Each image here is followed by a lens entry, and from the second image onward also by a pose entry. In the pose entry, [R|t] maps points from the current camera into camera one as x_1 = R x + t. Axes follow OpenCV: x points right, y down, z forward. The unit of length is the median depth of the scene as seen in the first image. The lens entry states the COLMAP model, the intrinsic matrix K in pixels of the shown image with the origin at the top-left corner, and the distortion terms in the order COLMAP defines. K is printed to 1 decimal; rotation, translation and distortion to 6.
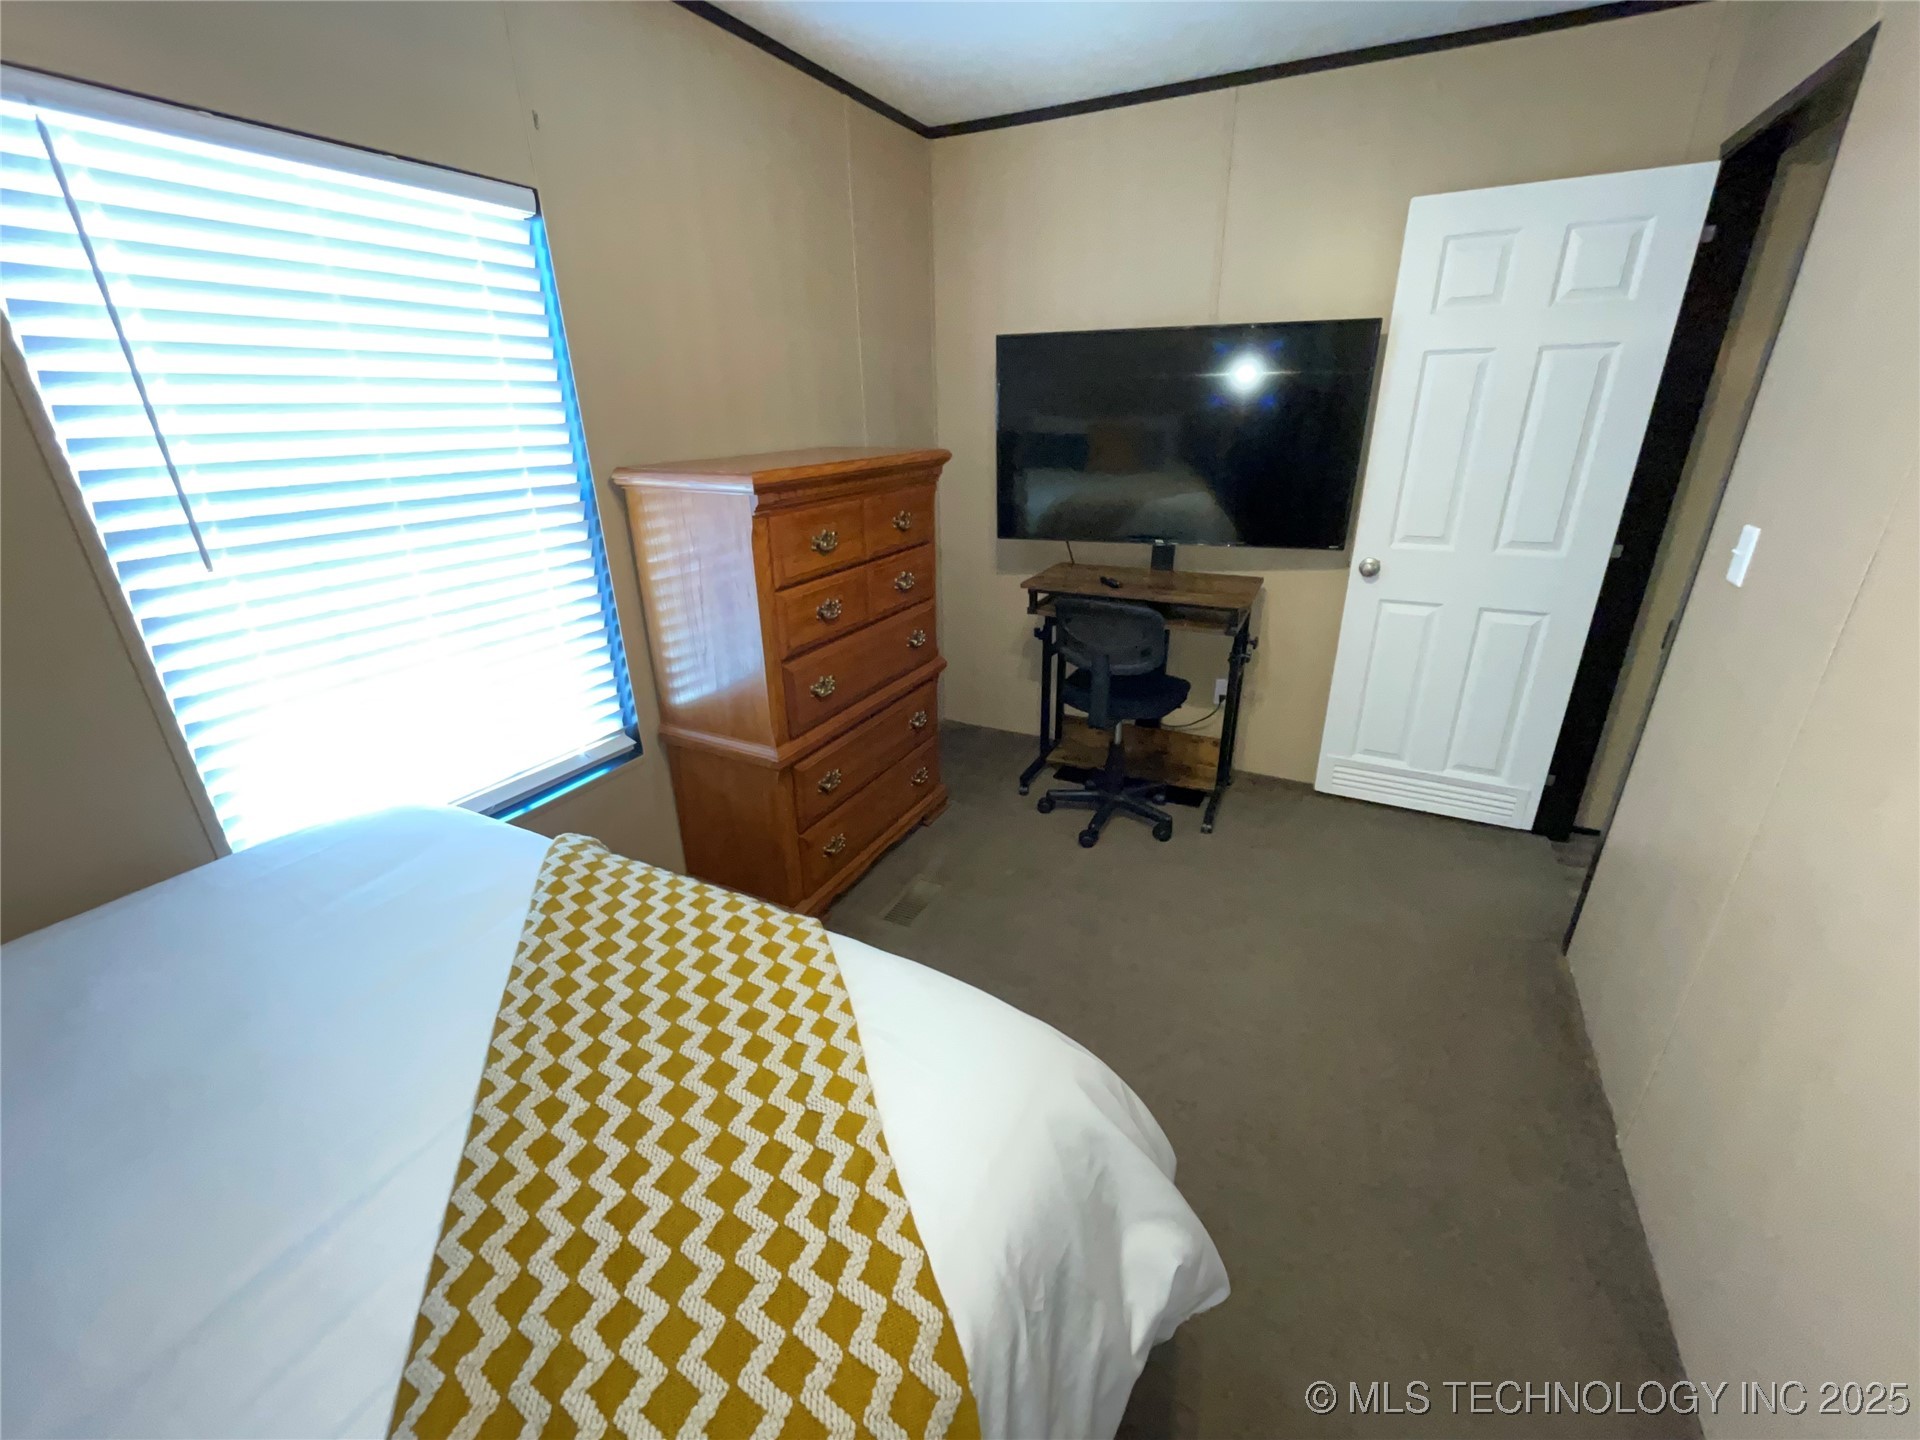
lens RADIAL K [[782.7, 0, 966.0], [0, 782.7, 711.1], [0, 0, 1]] dist [-0.002632, -0.000029]
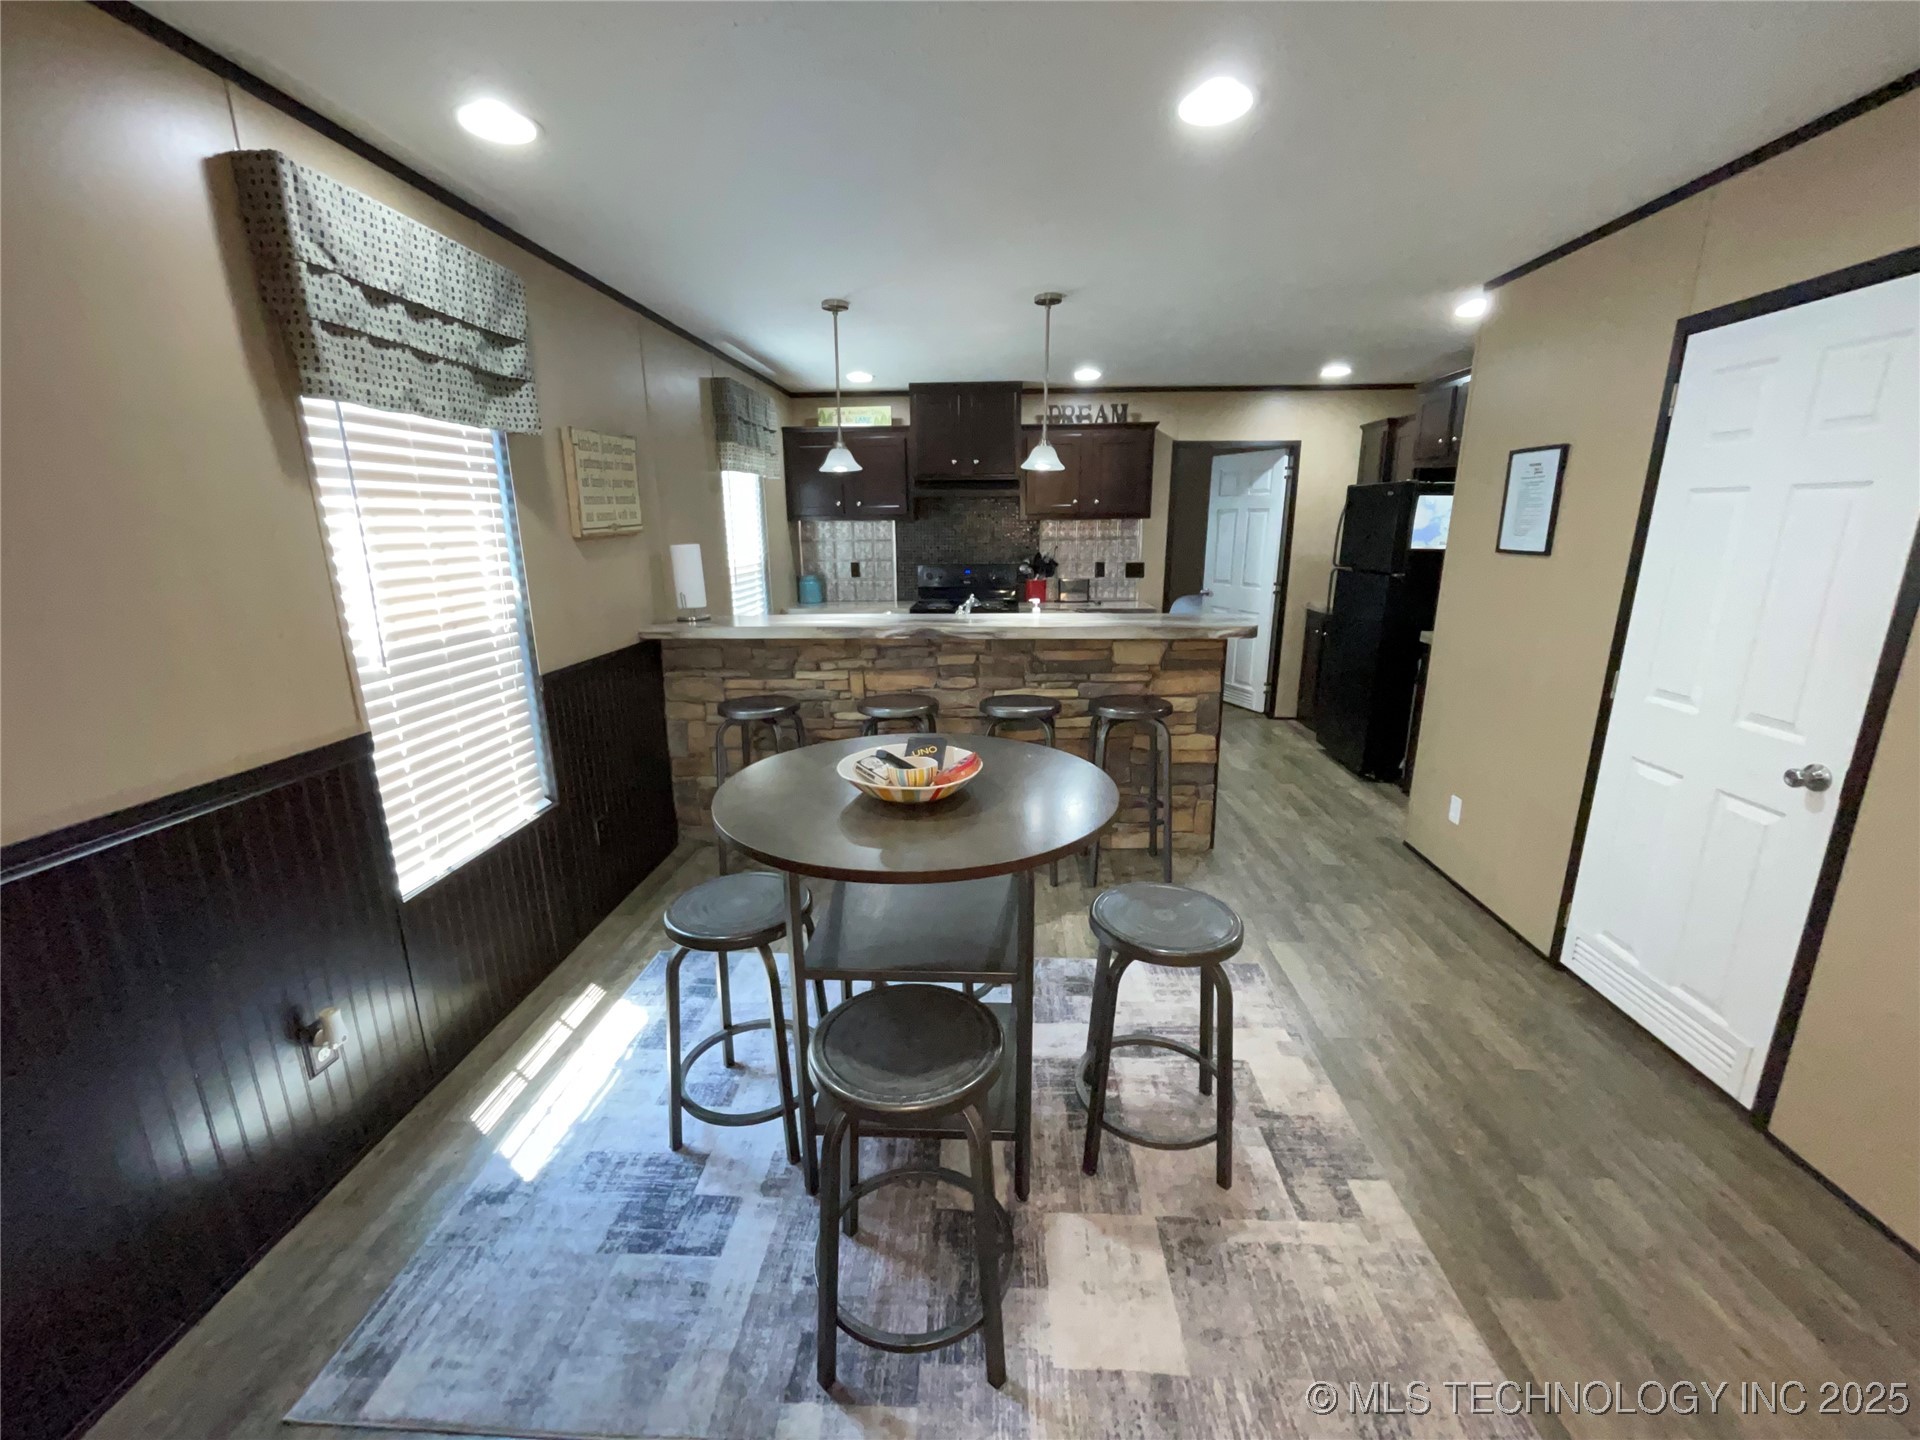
lens RADIAL K [[782.7, 0, 959.8], [0, 782.7, 717.7], [0, 0, 1]] dist [-0.002632, -0.000029]
pose [[0.404066, 0.236358, -0.883666, 1.038413], [-0.335326, 0.937063, 0.097309, -0.016243], [0.851051, 0.256996, 0.457893, -0.062978]]
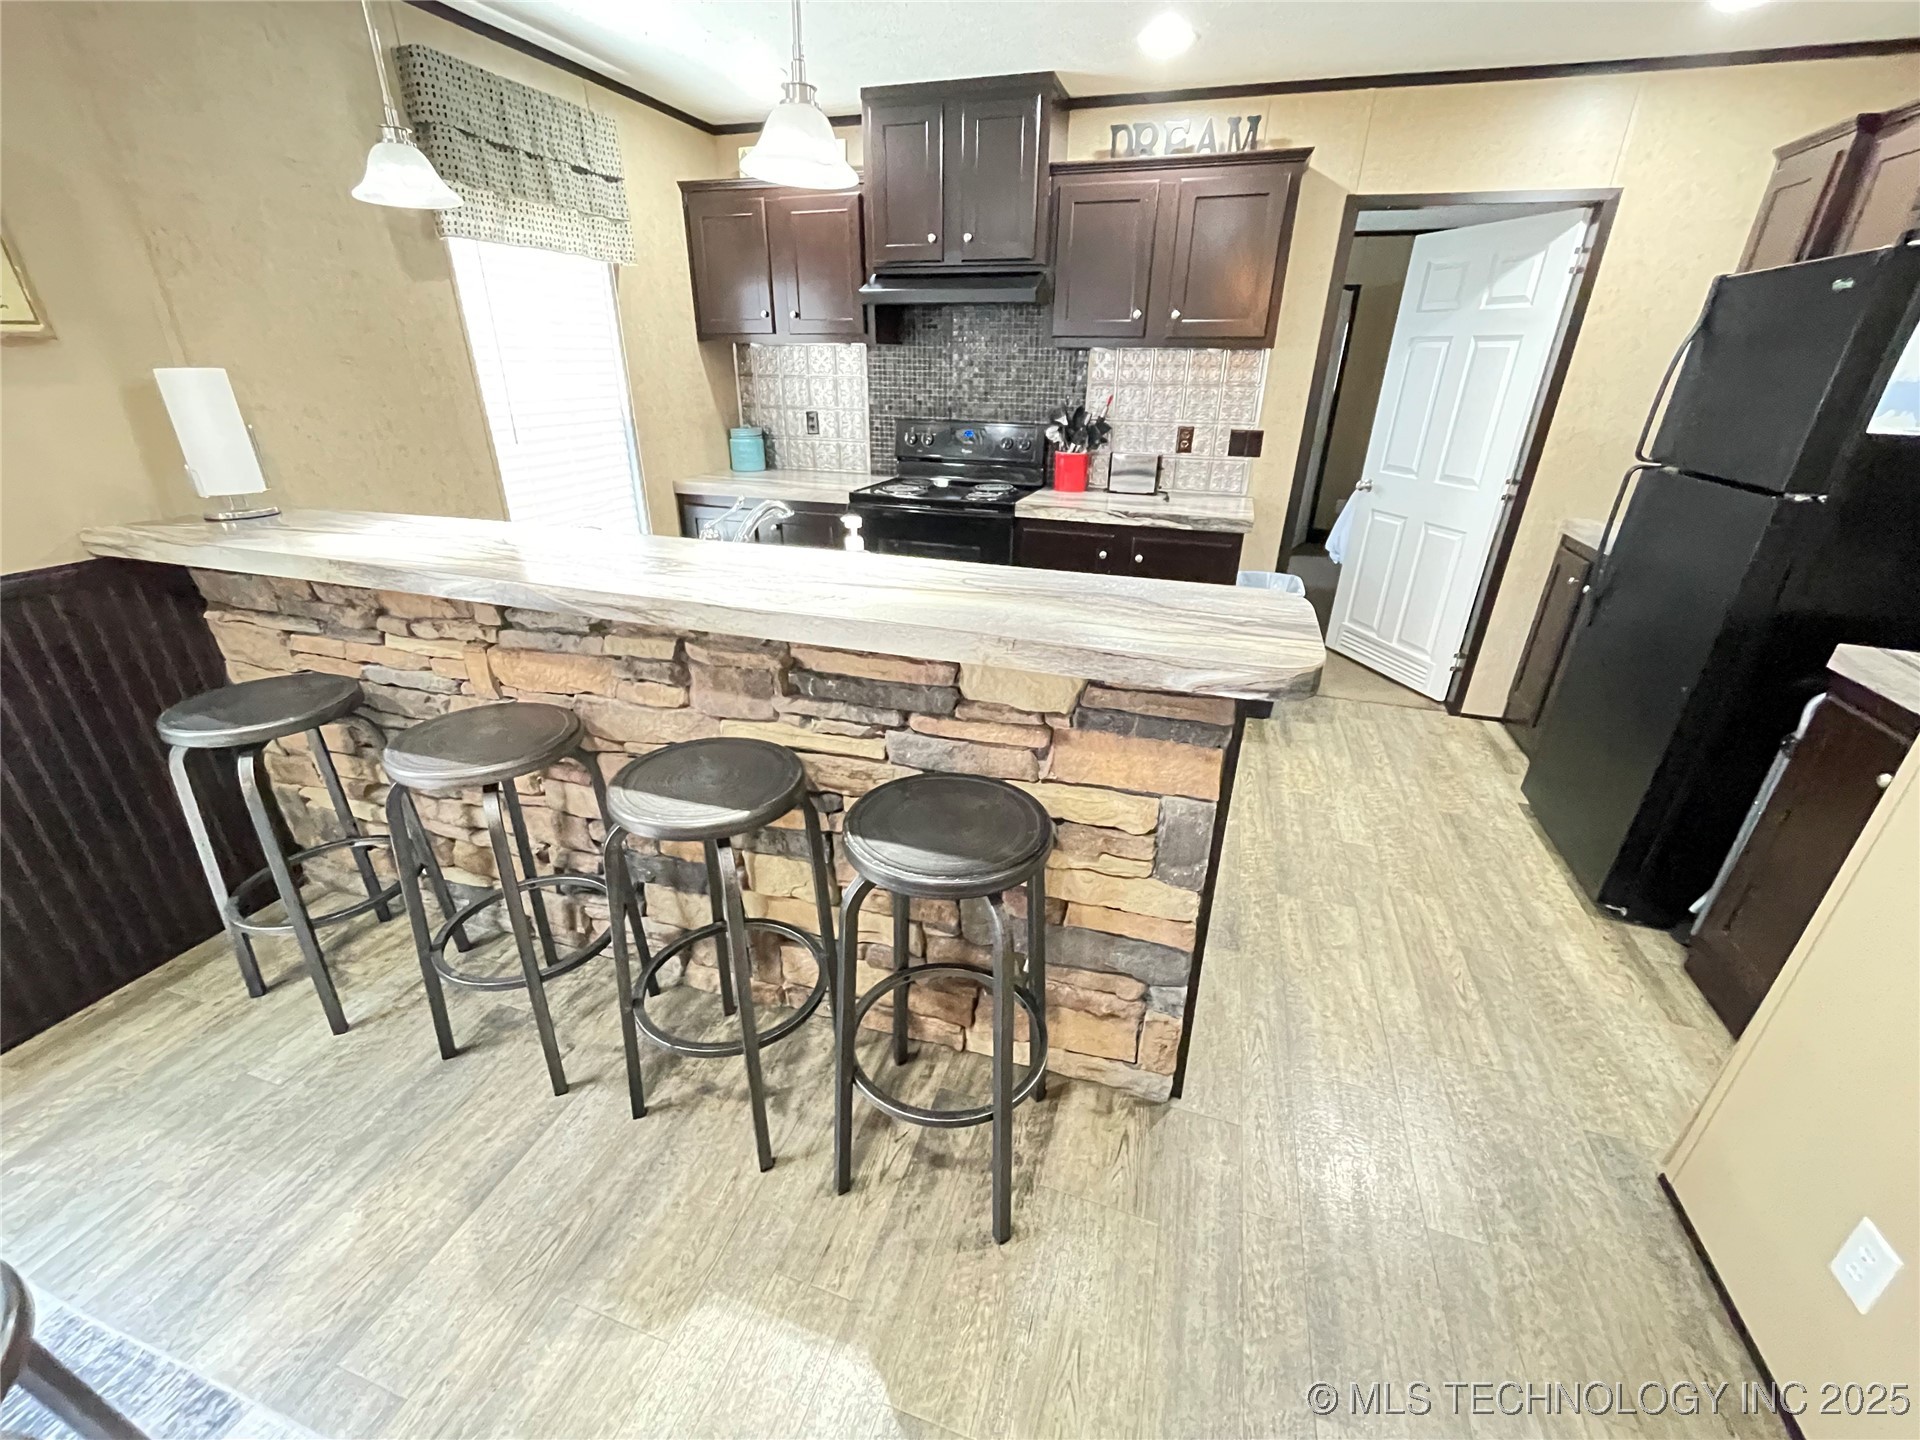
lens RADIAL K [[782.7, 0, 960.4], [0, 782.7, 717.5], [0, 0, 1]] dist [-0.002632, -0.000029]
pose [[0.162500, 0.428010, -0.889045, 0.442800], [-0.378101, 0.859255, 0.344559, -0.240493], [0.911391, 0.280158, 0.301460, 0.584074]]
